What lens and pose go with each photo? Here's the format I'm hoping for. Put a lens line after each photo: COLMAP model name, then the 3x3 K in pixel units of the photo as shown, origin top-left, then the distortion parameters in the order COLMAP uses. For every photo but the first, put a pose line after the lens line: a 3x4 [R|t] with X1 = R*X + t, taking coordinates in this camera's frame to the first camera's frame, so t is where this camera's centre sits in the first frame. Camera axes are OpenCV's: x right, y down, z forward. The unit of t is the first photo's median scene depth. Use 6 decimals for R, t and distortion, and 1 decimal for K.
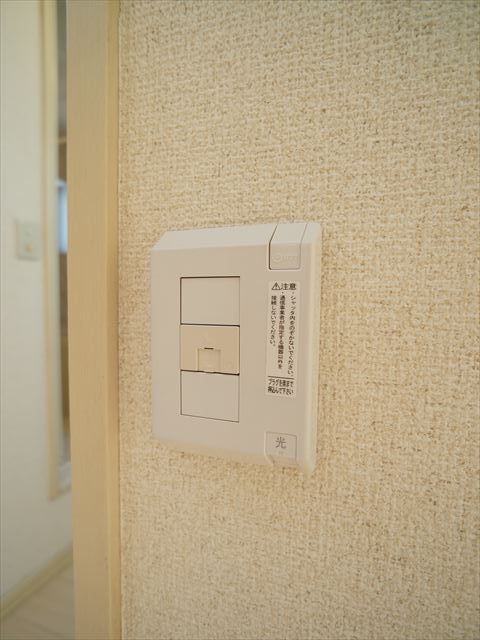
lens RADIAL K [[338.3, 0, 240.0], [0, 338.3, 320.0], [0, 0, 1]] dist [-0.022214, -0.000674]
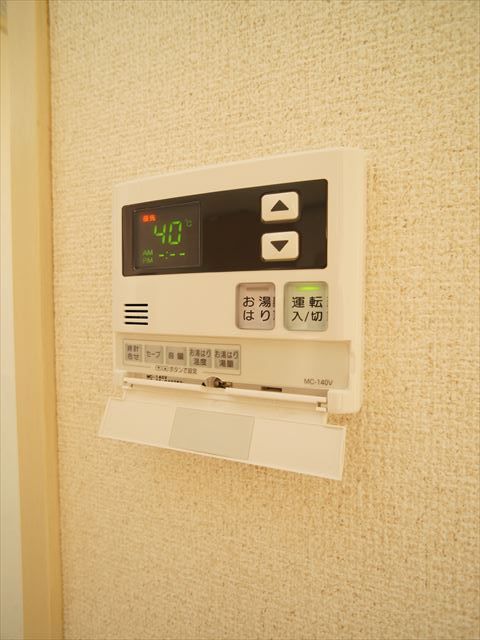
lens RADIAL K [[338.3, 0, 240.0], [0, 338.3, 320.0], [0, 0, 1]] dist [-0.022214, -0.000674]
pose [[0.998306, -0.023075, -0.053408, 0.454116], [0.022069, 0.999569, -0.019341, 0.211885], [0.053831, 0.018129, 0.998385, -0.179771]]
